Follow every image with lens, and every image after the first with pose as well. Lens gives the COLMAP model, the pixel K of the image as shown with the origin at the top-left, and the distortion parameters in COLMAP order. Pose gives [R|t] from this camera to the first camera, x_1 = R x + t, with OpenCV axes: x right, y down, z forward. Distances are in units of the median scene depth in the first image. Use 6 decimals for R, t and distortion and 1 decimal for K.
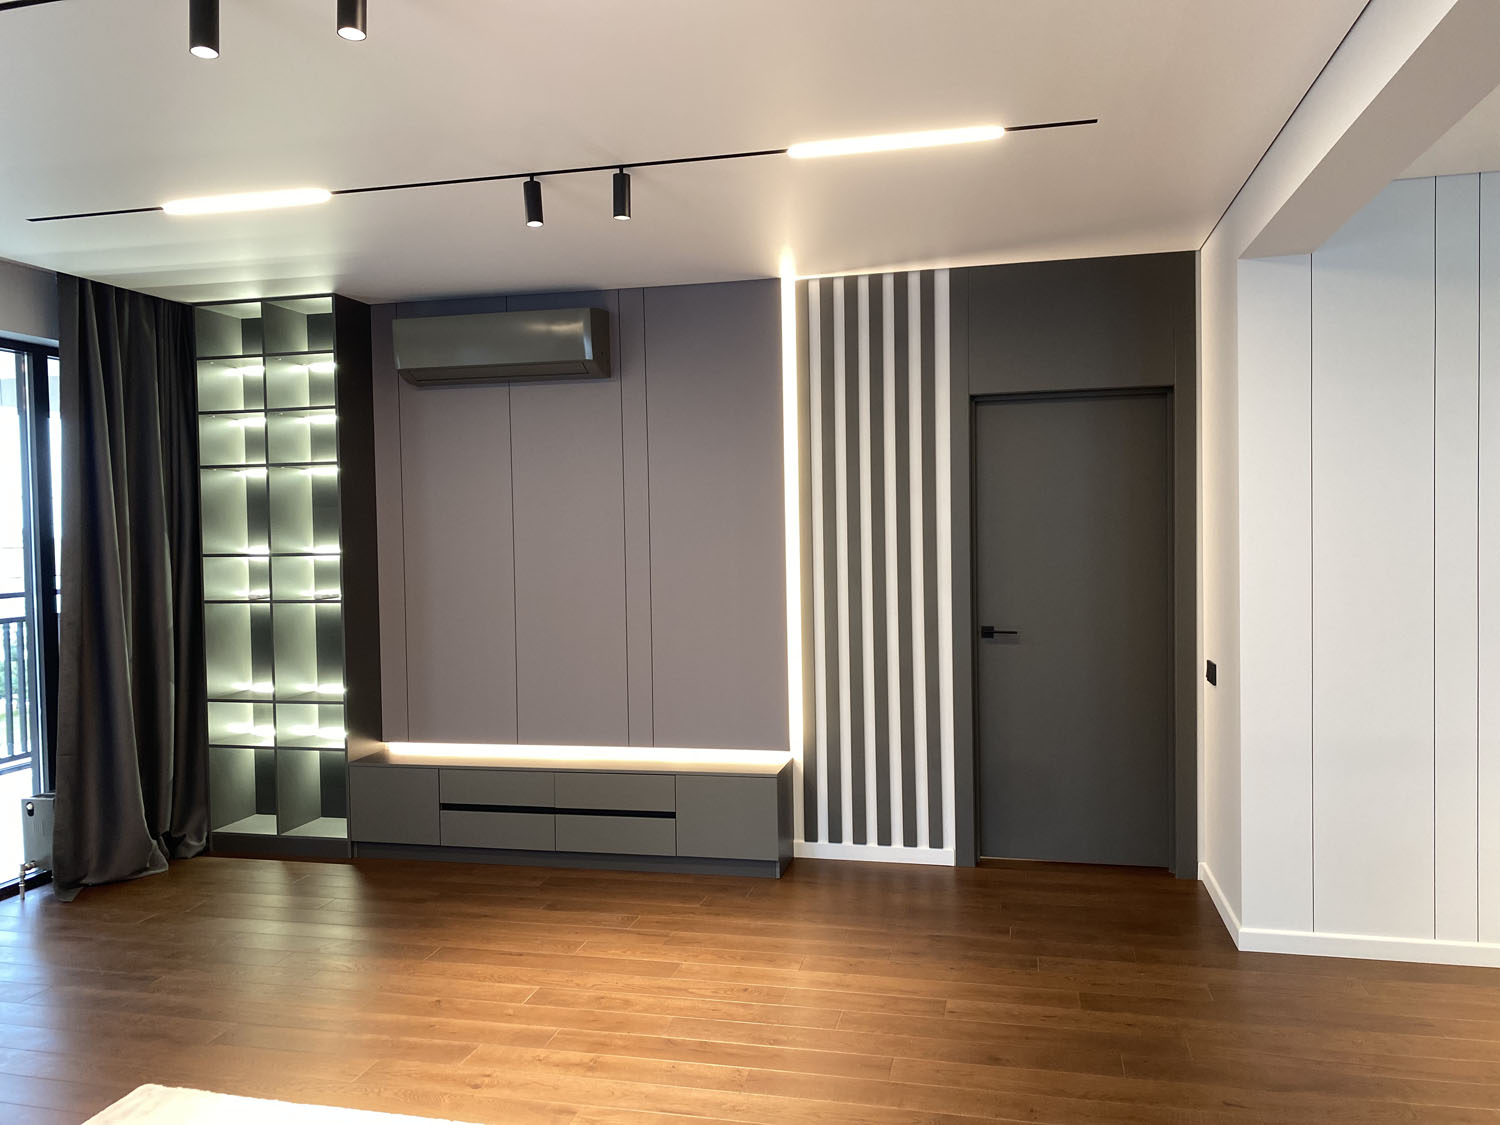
lens RADIAL K [[1143.4, 0, 757.2], [0, 1143.4, 552.6], [0, 0, 1]] dist [0.038952, -0.040602]
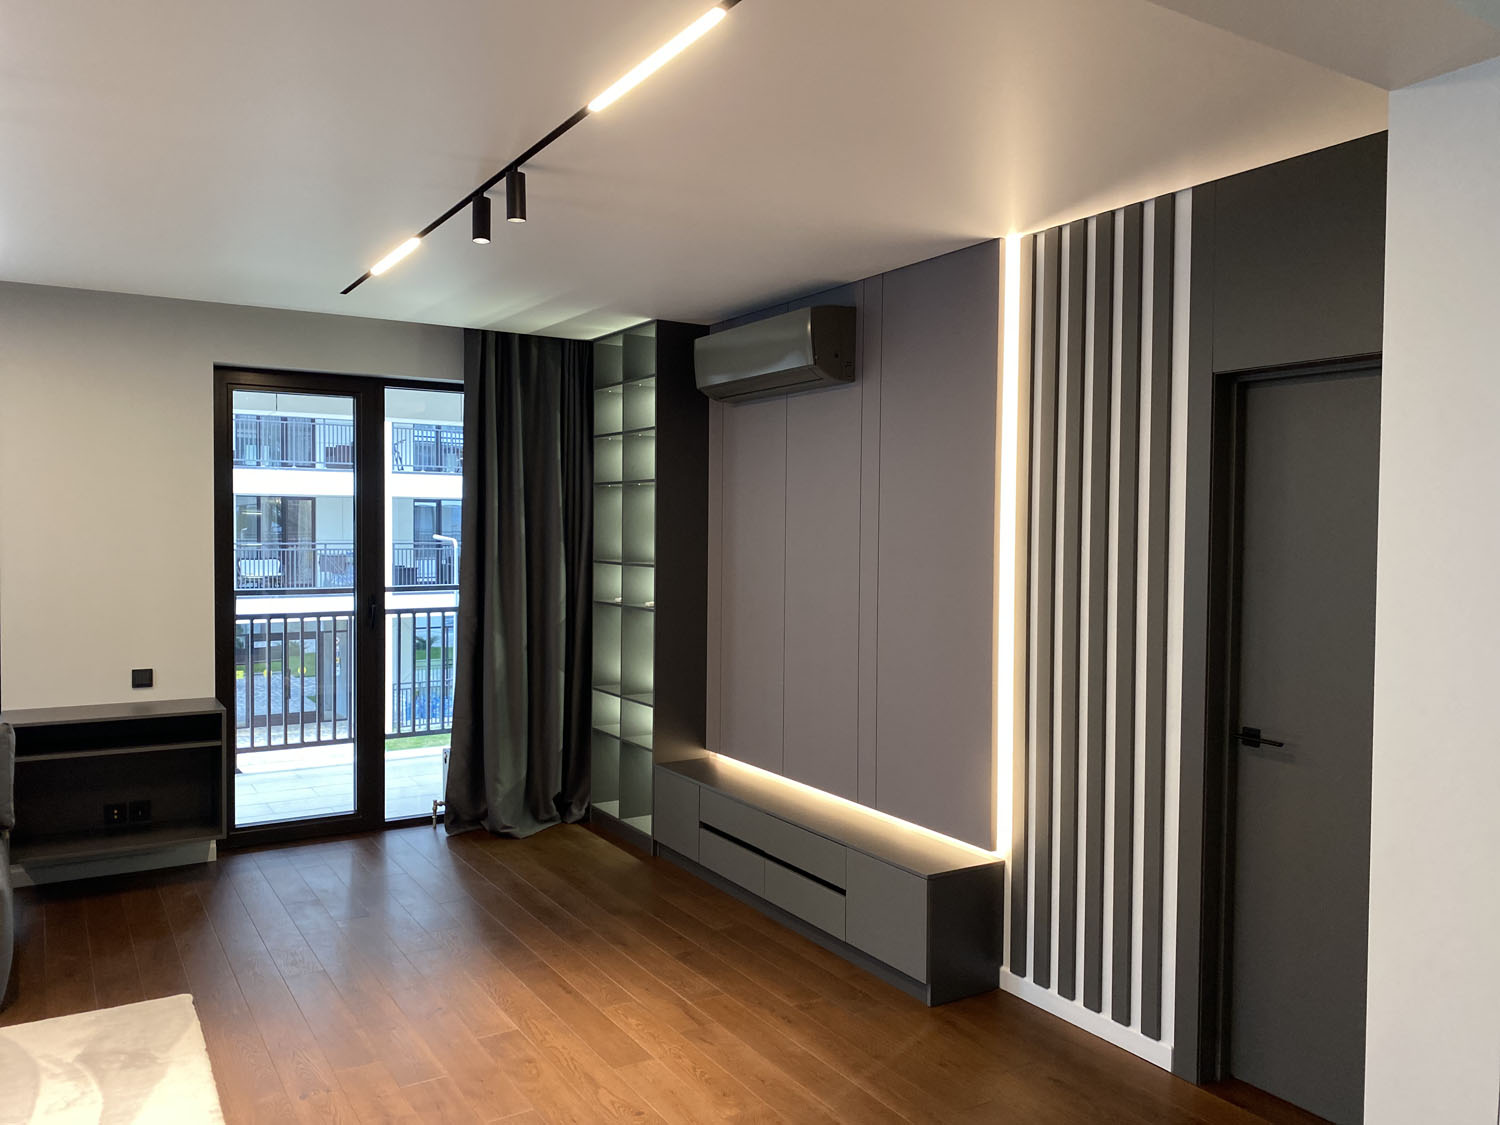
lens RADIAL K [[1143.4, 0, 751.6], [0, 1143.4, 569.2], [0, 0, 1]] dist [0.038952, -0.040602]
pose [[0.701025, 0.050484, -0.711347, 0.472853], [-0.037449, 0.998721, 0.033974, -0.038123], [0.712152, 0.002822, 0.702019, 0.349379]]
